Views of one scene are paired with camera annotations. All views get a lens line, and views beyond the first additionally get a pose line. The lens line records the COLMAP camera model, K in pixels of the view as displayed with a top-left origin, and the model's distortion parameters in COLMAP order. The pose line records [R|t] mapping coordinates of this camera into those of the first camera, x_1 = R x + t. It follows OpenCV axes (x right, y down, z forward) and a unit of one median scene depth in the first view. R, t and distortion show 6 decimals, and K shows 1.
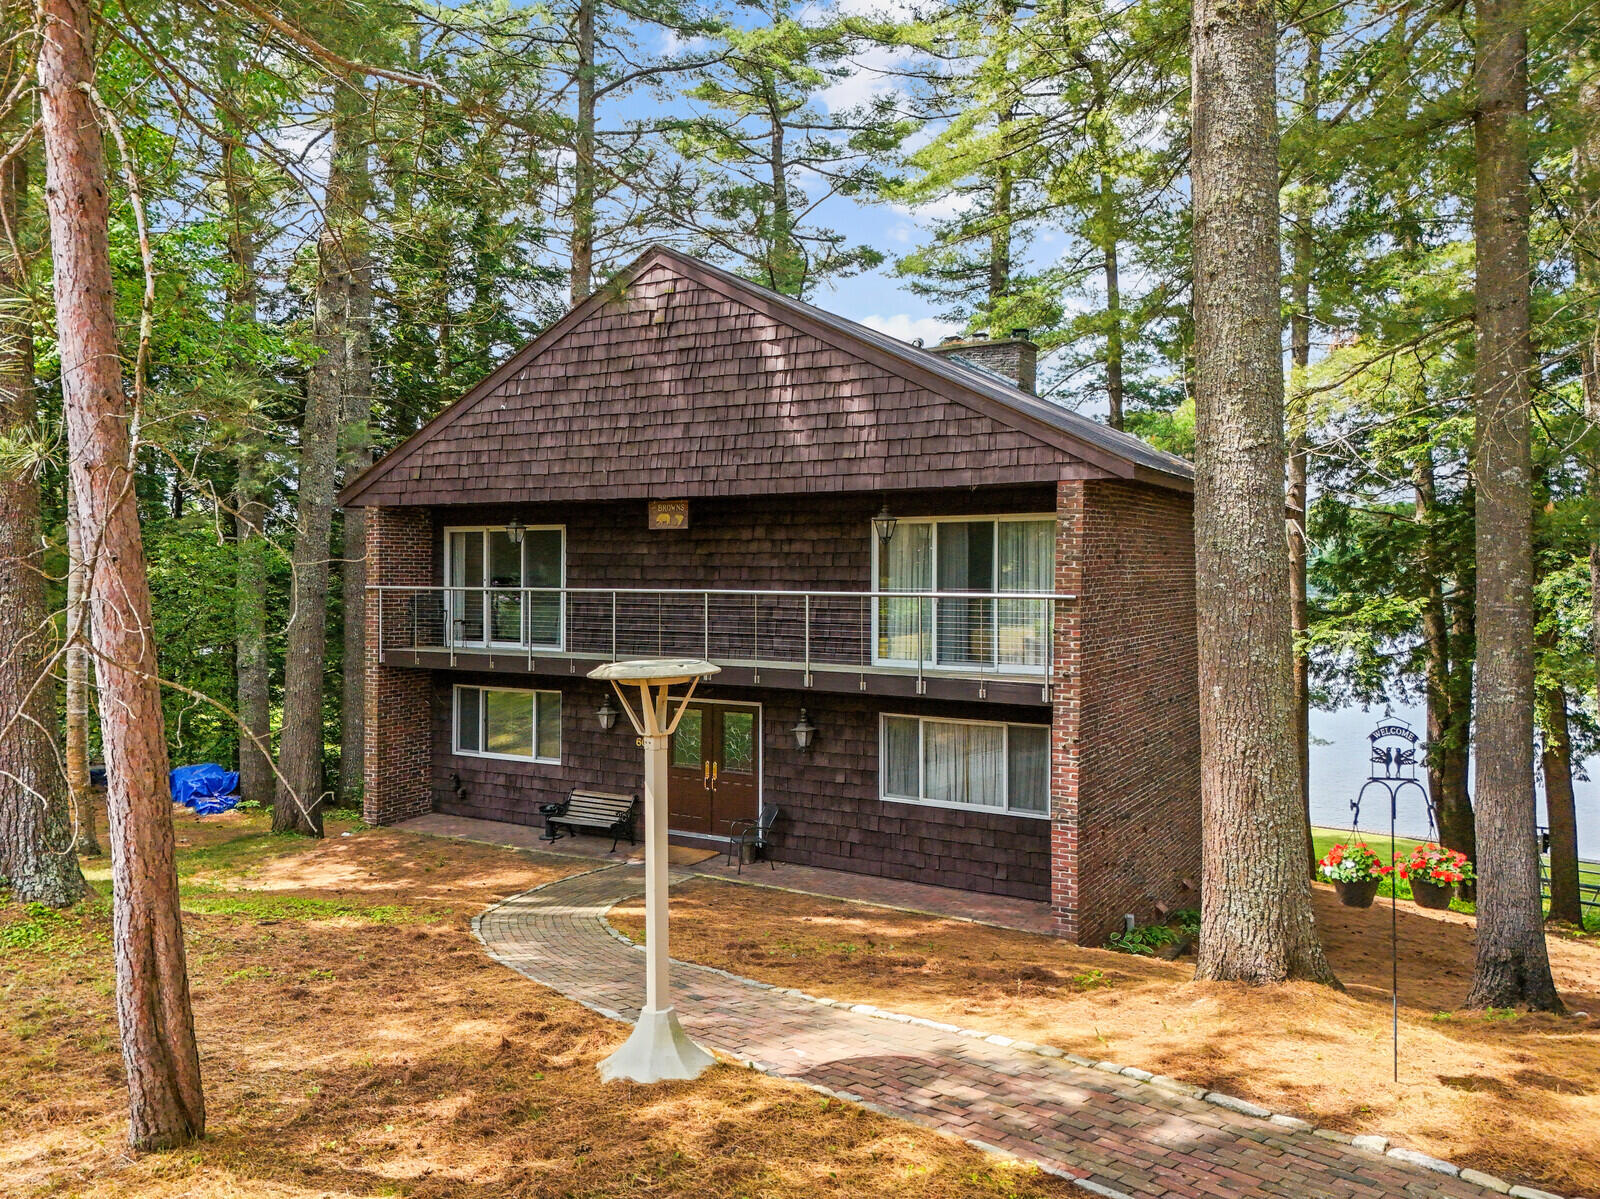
lens RADIAL K [[1192.2, 0, 807.3], [0, 1192.2, 578.5], [0, 0, 1]] dist [0.091028, -0.131004]
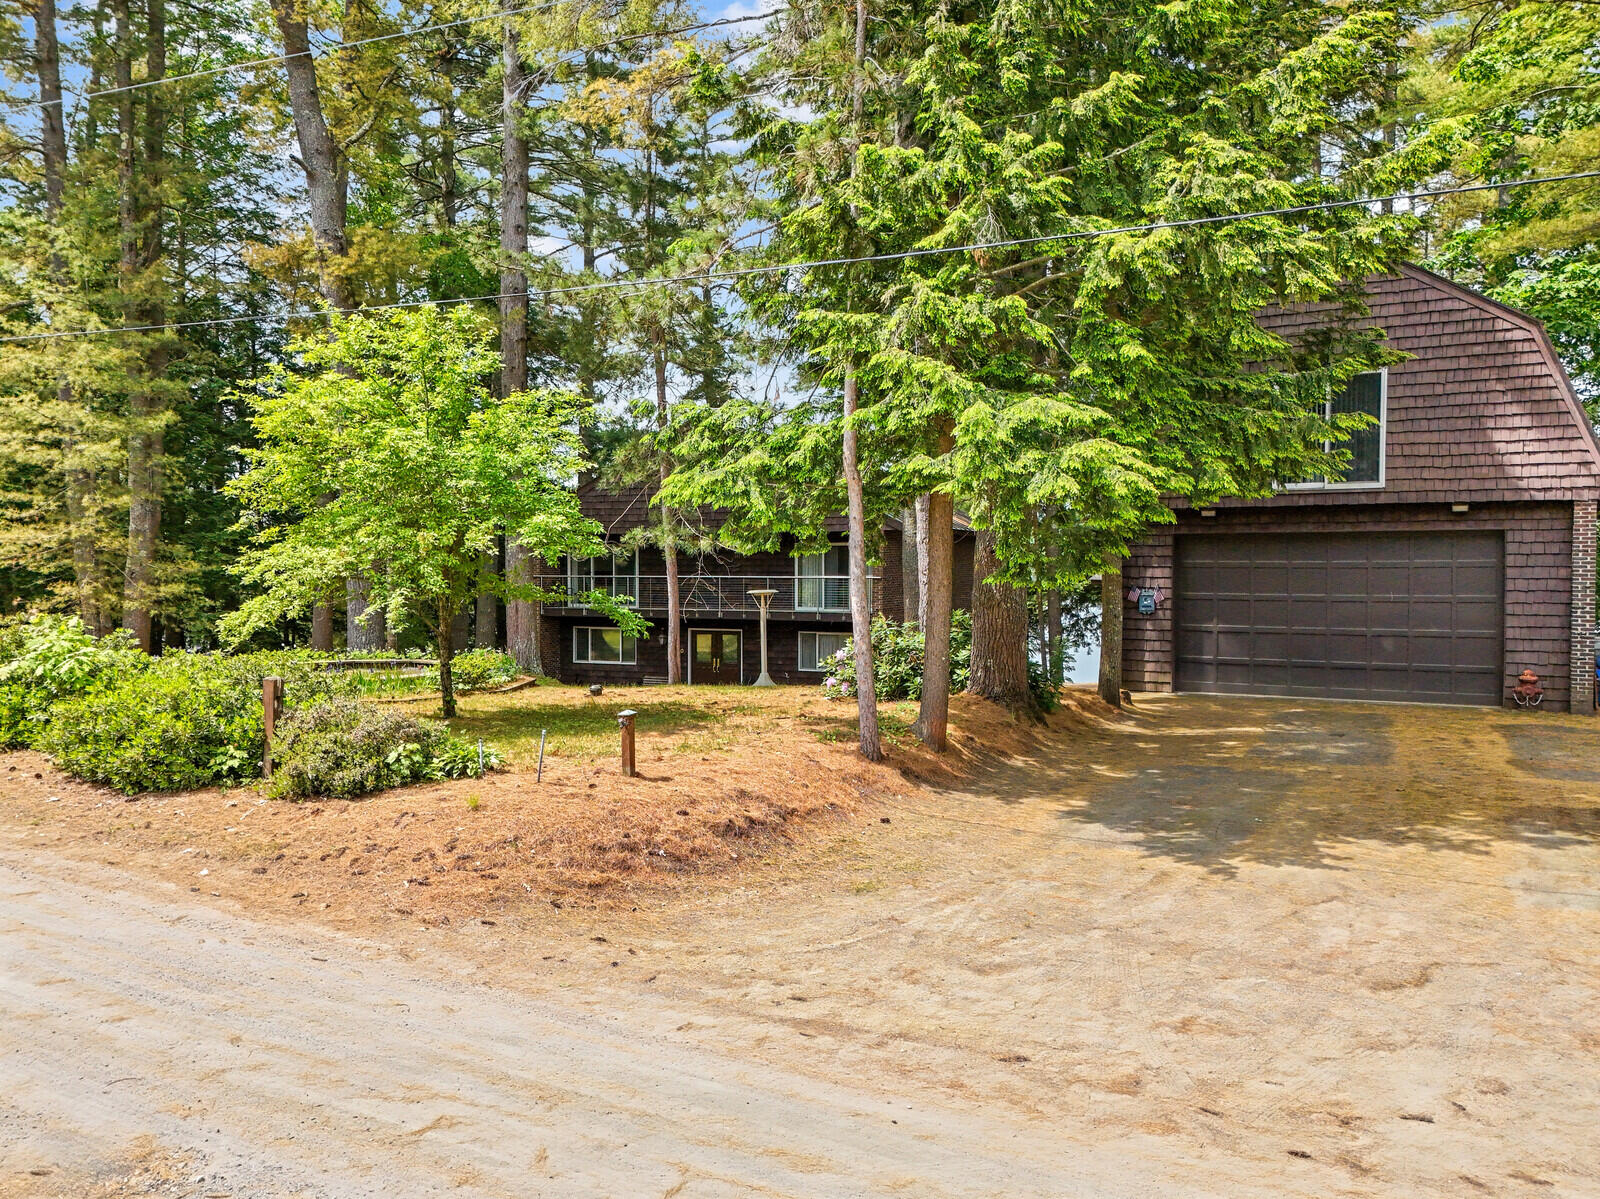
lens RADIAL K [[1213.6, 0, 800.0], [0, 1213.6, 599.5], [0, 0, 1]] dist [0.034092, -0.024618]
pose [[0.994573, -0.004751, 0.103934, -0.164229], [0.002713, 0.999801, 0.019745, 0.008221], [-0.104007, -0.019356, 0.994388, -1.188757]]
